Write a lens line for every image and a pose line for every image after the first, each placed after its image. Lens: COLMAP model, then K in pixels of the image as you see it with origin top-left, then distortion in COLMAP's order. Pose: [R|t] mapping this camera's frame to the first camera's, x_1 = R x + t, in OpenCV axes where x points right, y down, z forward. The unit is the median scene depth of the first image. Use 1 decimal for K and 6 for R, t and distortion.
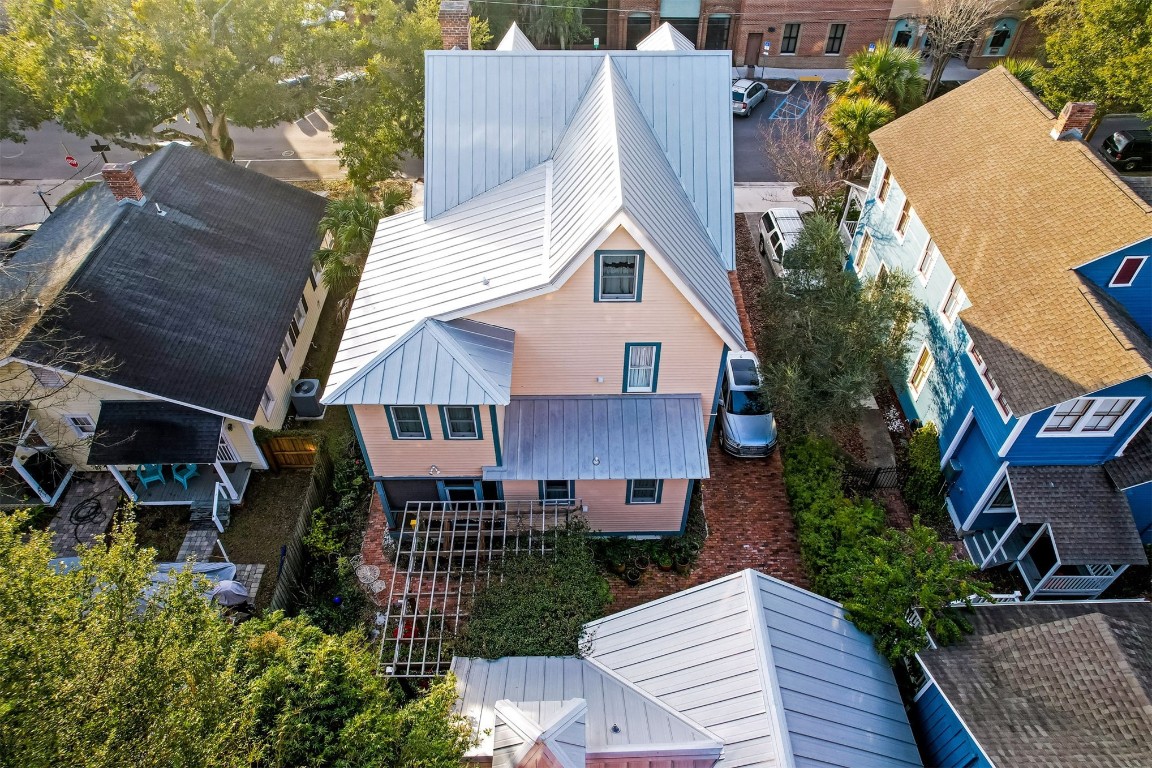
lens RADIAL K [[725.7, 0, 580.8], [0, 725.7, 385.4], [0, 0, 1]] dist [-0.021492, 0.002391]
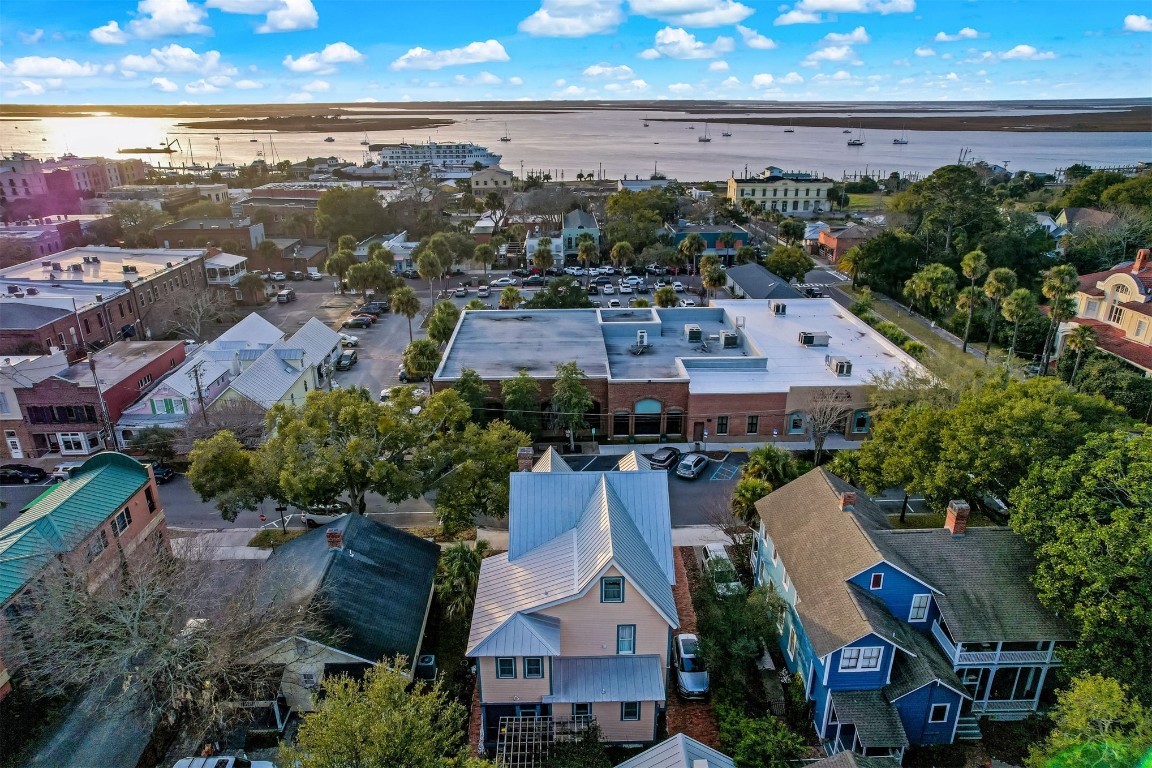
lens RADIAL K [[741.1, 0, 576.6], [0, 741.1, 387.6], [0, 0, 1]] dist [-0.029438, 0.002696]
pose [[0.999897, -0.012995, 0.006041, -0.045758], [0.014328, 0.914384, -0.404594, 0.146131], [-0.000266, 0.404639, 0.914477, -0.964388]]
